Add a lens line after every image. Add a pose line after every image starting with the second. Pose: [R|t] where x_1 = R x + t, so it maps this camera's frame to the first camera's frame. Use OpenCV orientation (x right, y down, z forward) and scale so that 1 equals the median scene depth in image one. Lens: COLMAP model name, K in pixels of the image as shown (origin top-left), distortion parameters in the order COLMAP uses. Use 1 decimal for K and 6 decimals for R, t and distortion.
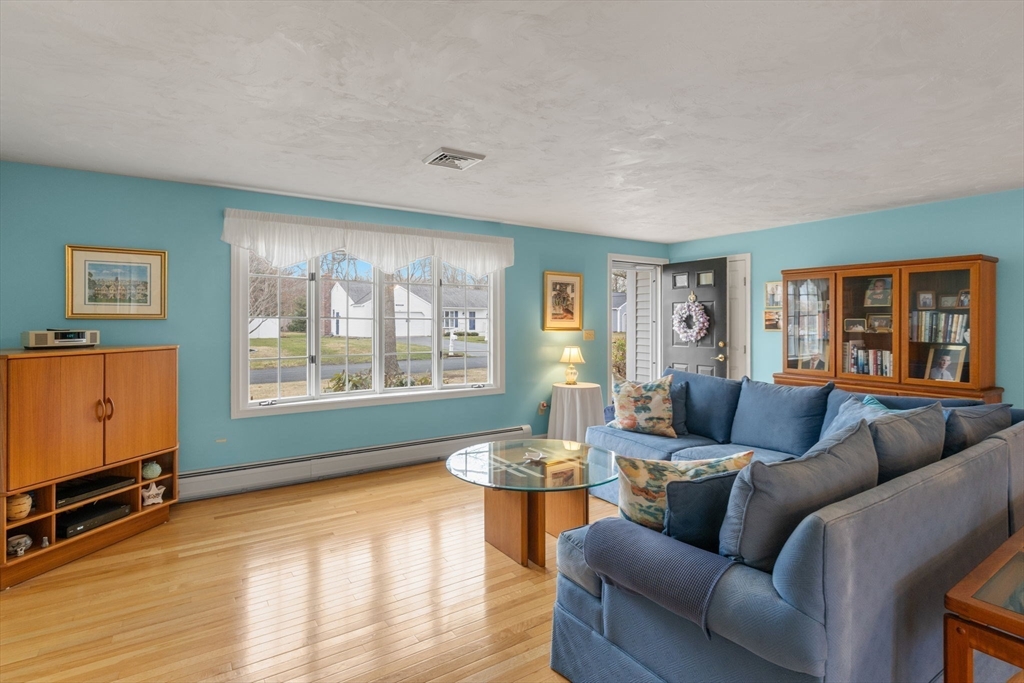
lens RADIAL K [[474.5, 0, 513.5], [0, 474.5, 337.1], [0, 0, 1]] dist [0.002778, 0.000301]
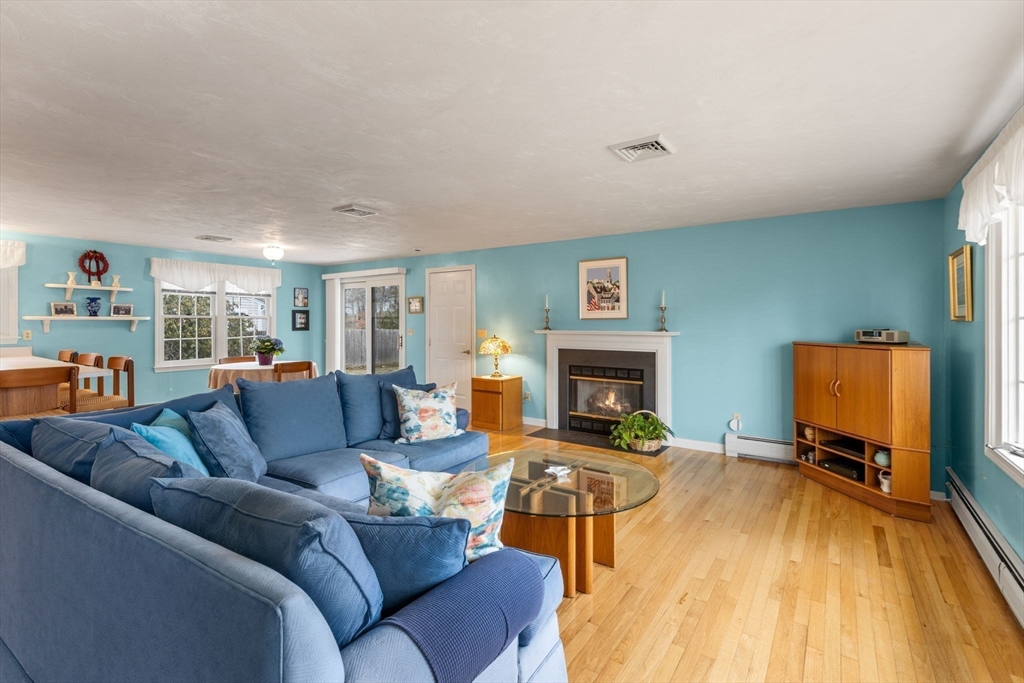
lens RADIAL K [[462.2, 0, 512.2], [0, 462.2, 317.0], [0, 0, 1]] dist [0.001341, 0.000247]
pose [[-0.929941, 0.001764, -0.367705, 0.474908], [0.000541, 0.999994, 0.003428, -0.056462], [0.367709, 0.002988, -0.929936, 1.840336]]
